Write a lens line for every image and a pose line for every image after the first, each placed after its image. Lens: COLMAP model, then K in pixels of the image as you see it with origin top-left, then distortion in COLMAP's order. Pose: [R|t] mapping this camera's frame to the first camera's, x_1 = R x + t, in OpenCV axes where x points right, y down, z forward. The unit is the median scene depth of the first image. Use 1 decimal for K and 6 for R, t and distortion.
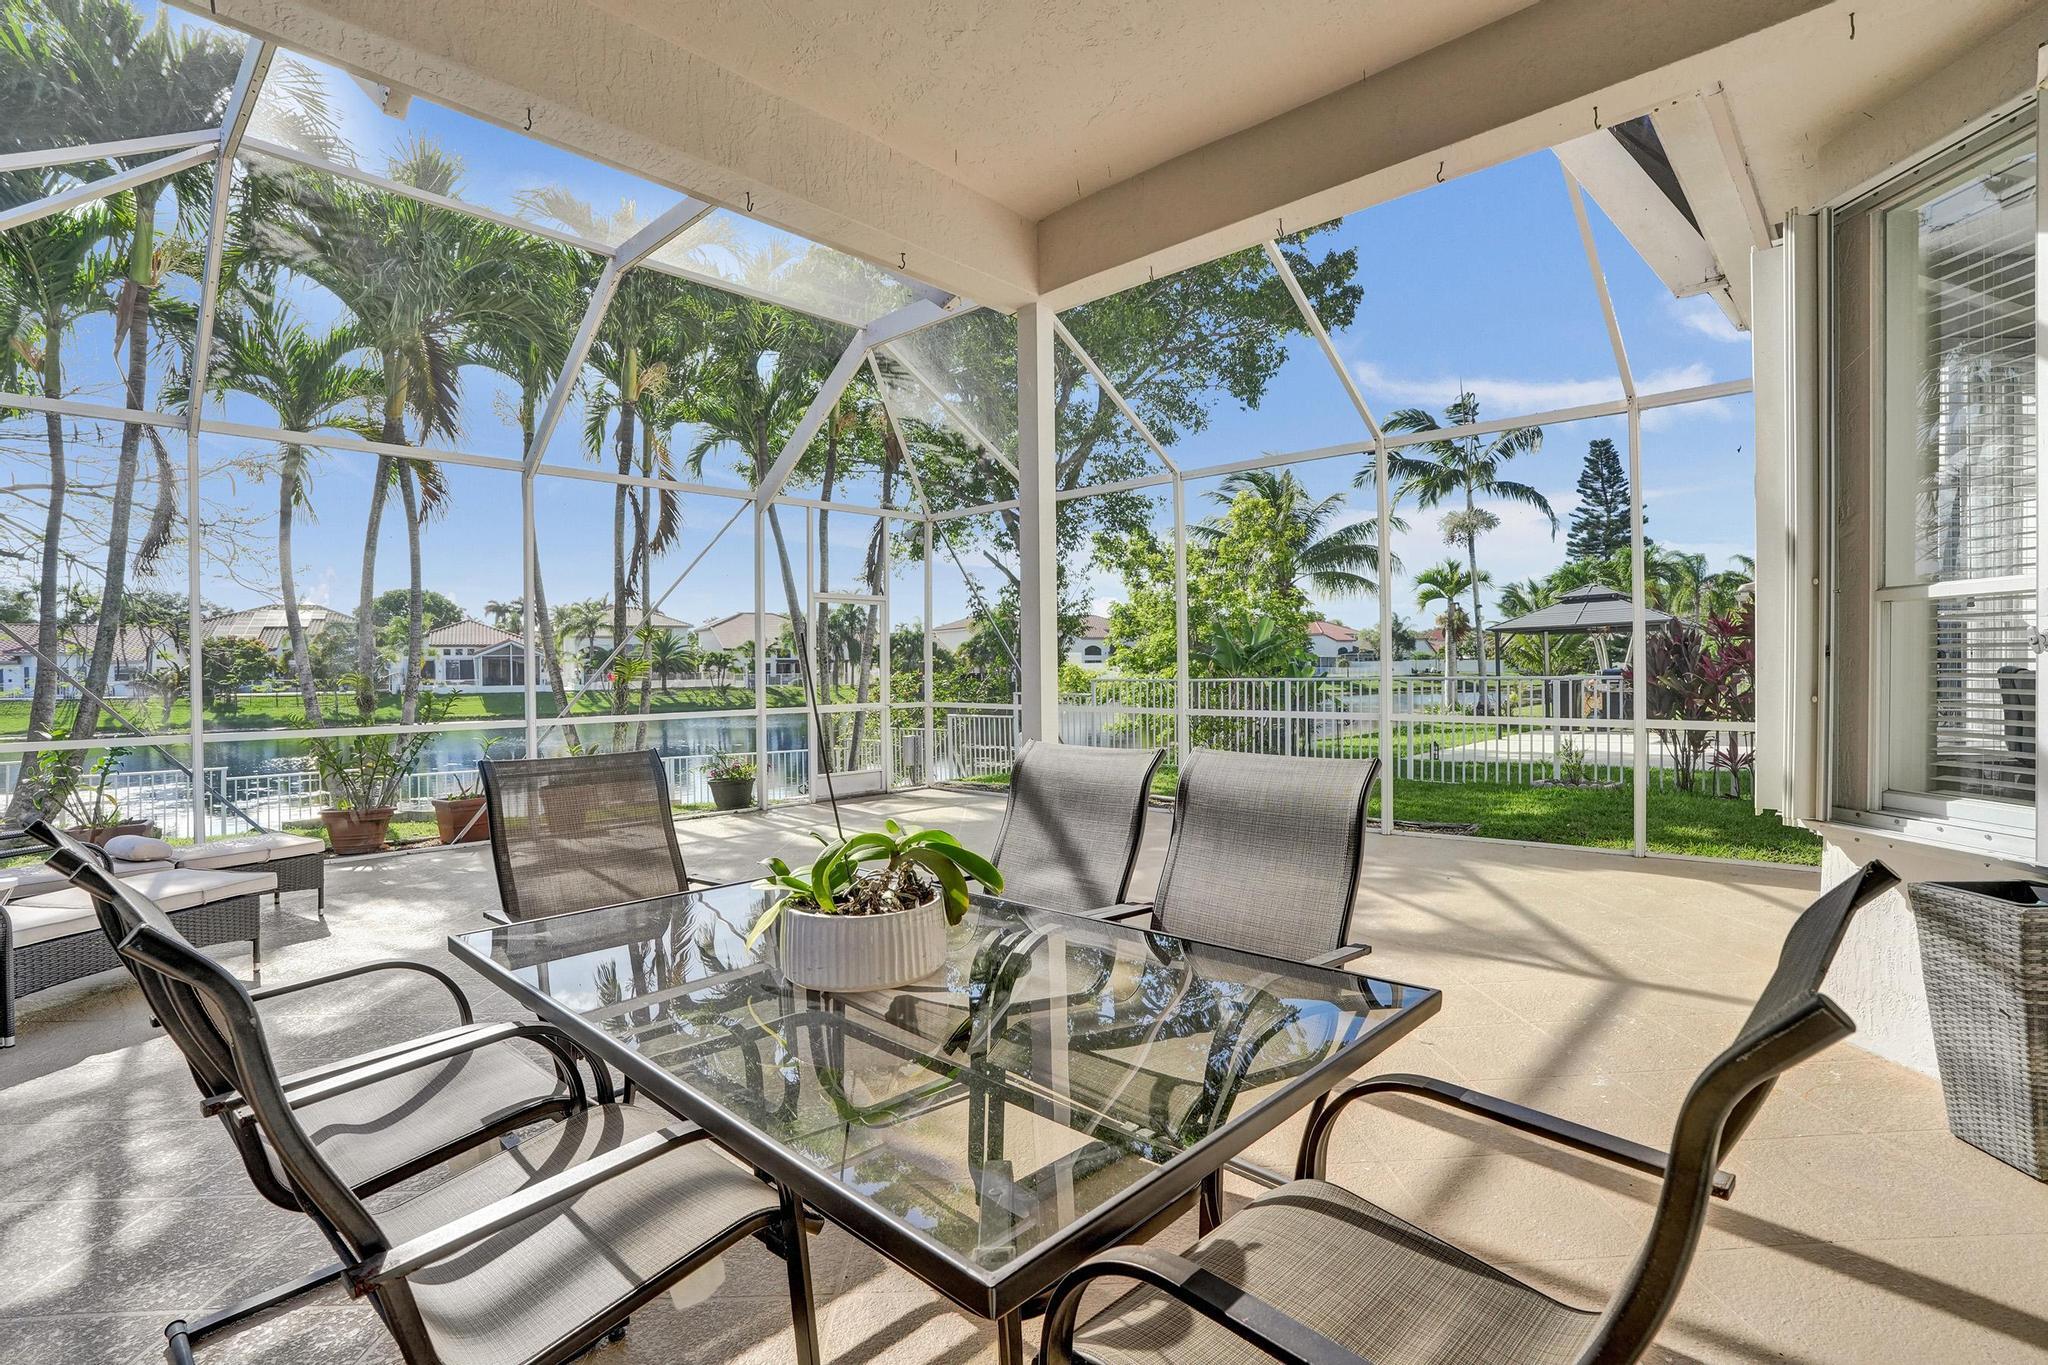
lens RADIAL K [[952.2, 0, 1028.8], [0, 952.2, 686.3], [0, 0, 1]] dist [-0.066921, 0.023576]
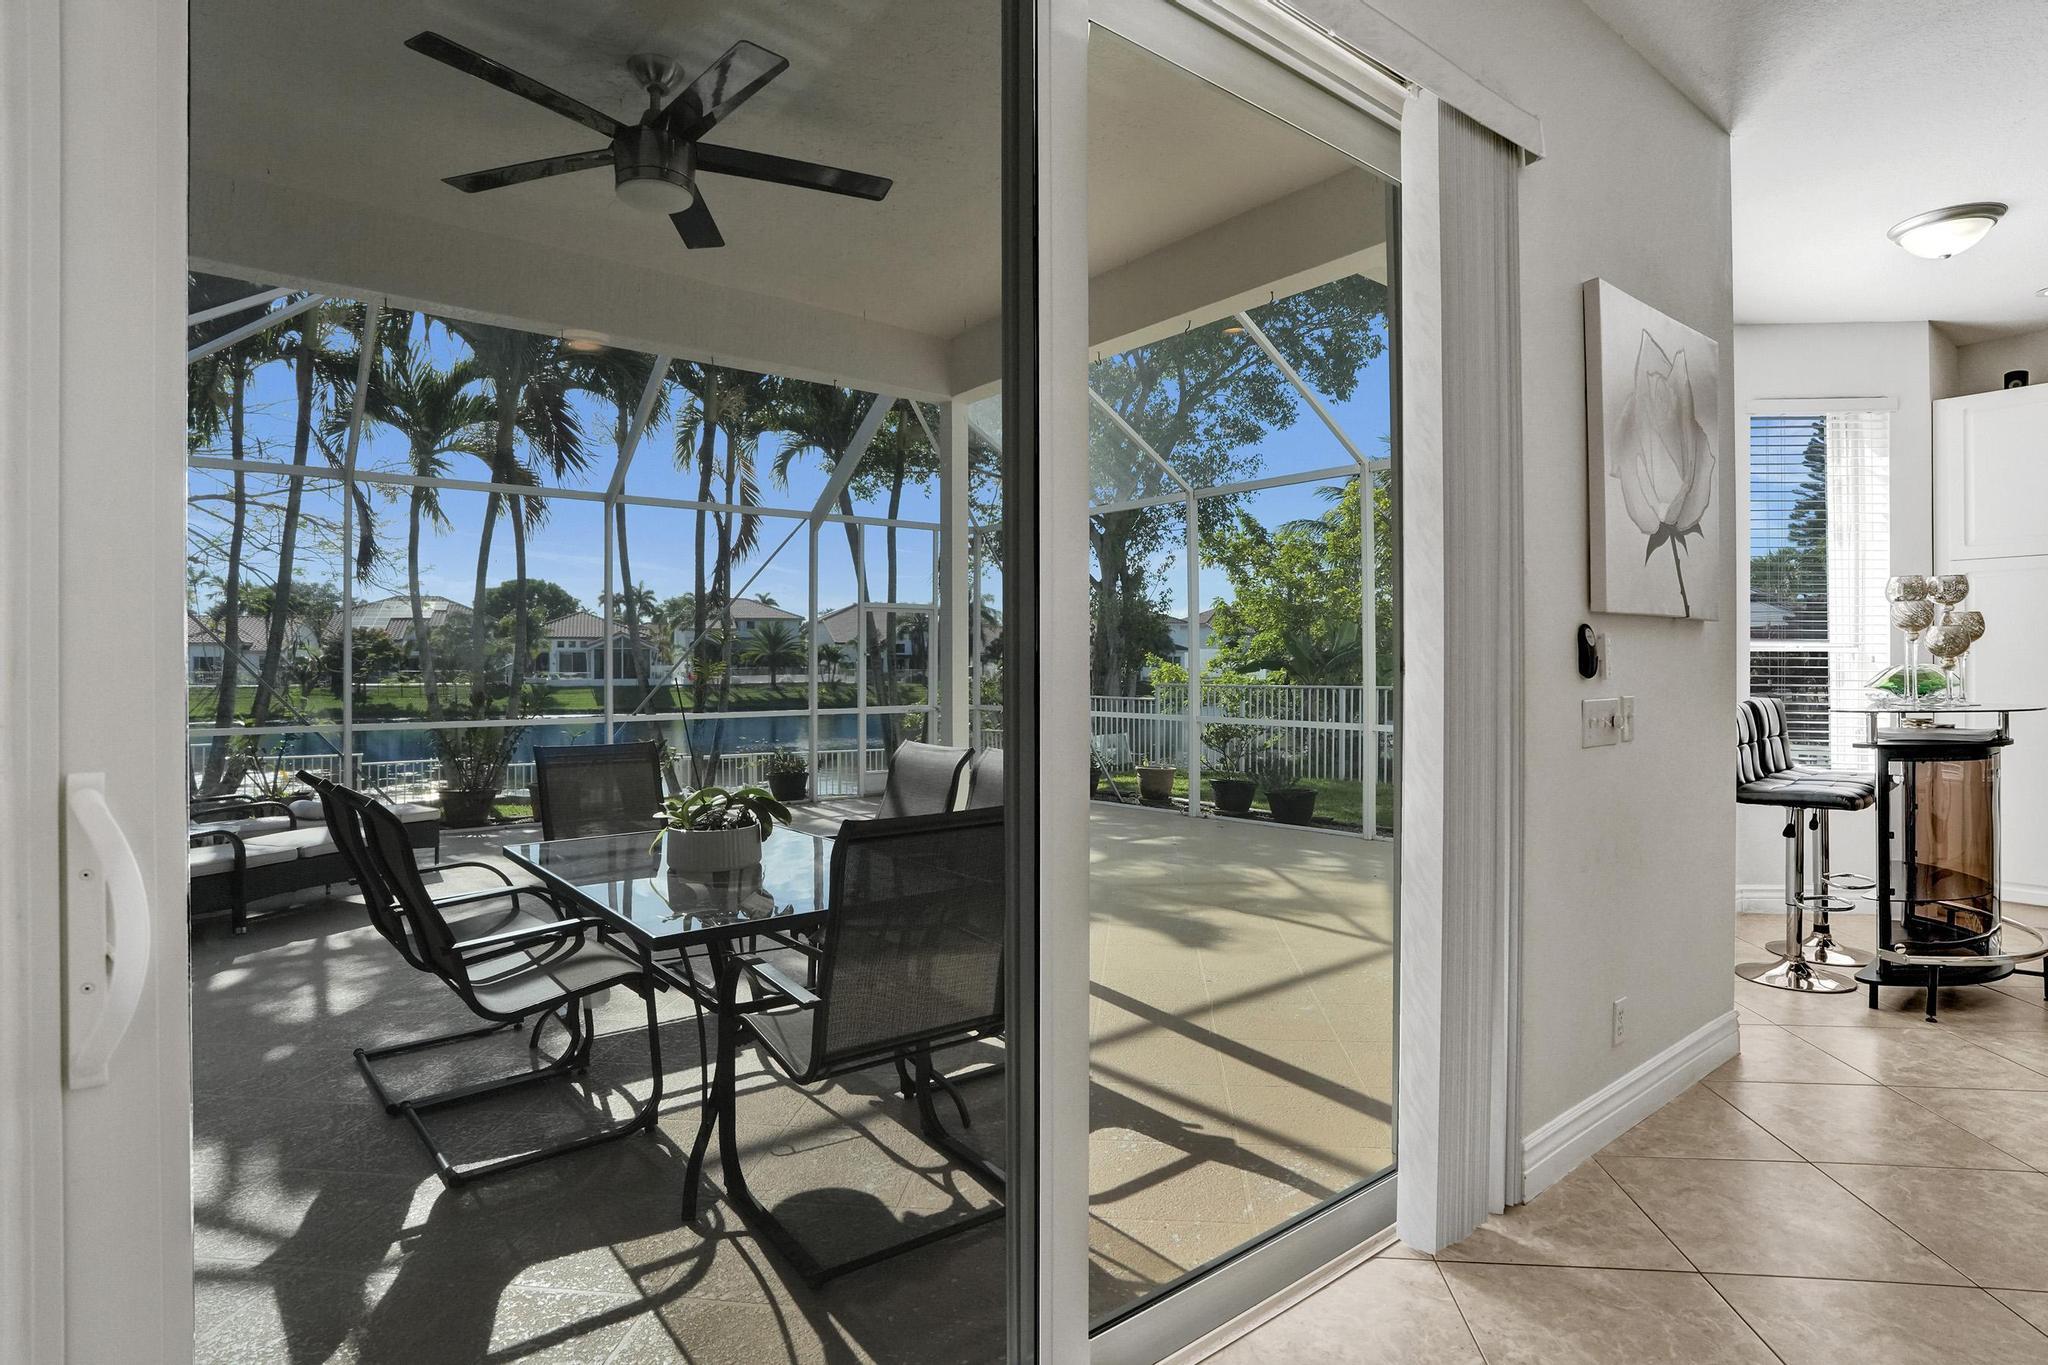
lens RADIAL K [[1048.6, 0, 1011.6], [0, 1048.6, 669.7], [0, 0, 1]] dist [-0.035235, 0.003169]
pose [[0.988439, 0.010451, -0.151261, 0.067731], [-0.012543, 0.999838, -0.012884, -0.004561], [0.151102, 0.014632, 0.988410, -0.088771]]
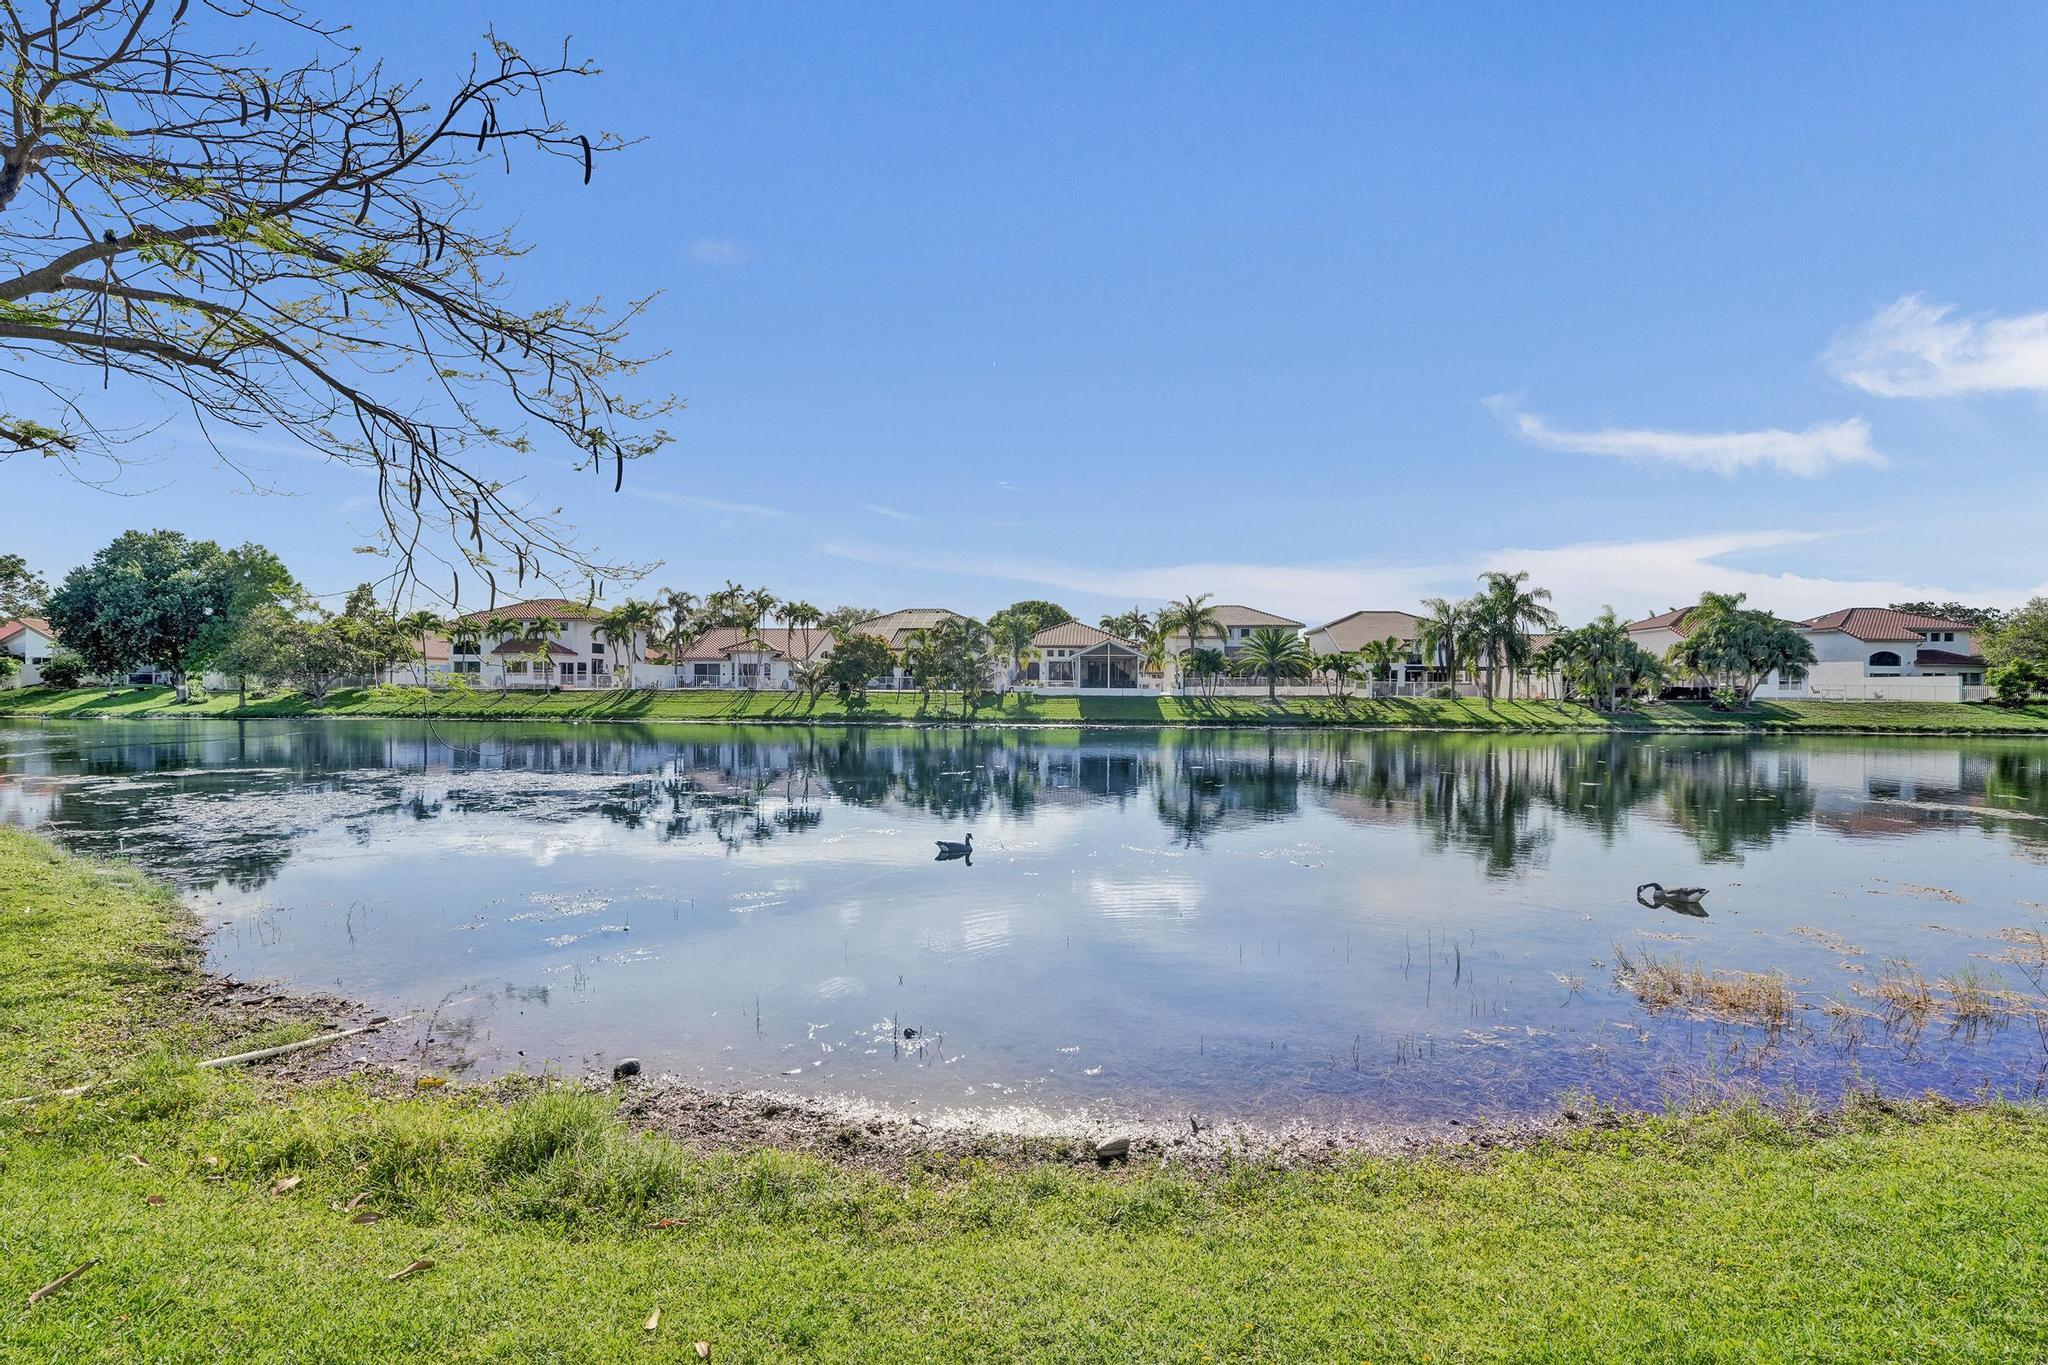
lens RADIAL K [[952.2, 0, 1024.5], [0, 952.2, 678.6], [0, 0, 1]] dist [-0.066921, 0.023576]
pose [[0.816160, 0.011677, -0.577708, -0.348196], [-0.029638, 0.999326, -0.021672, 0.050684], [0.577066, 0.034810, 0.815956, 0.809117]]
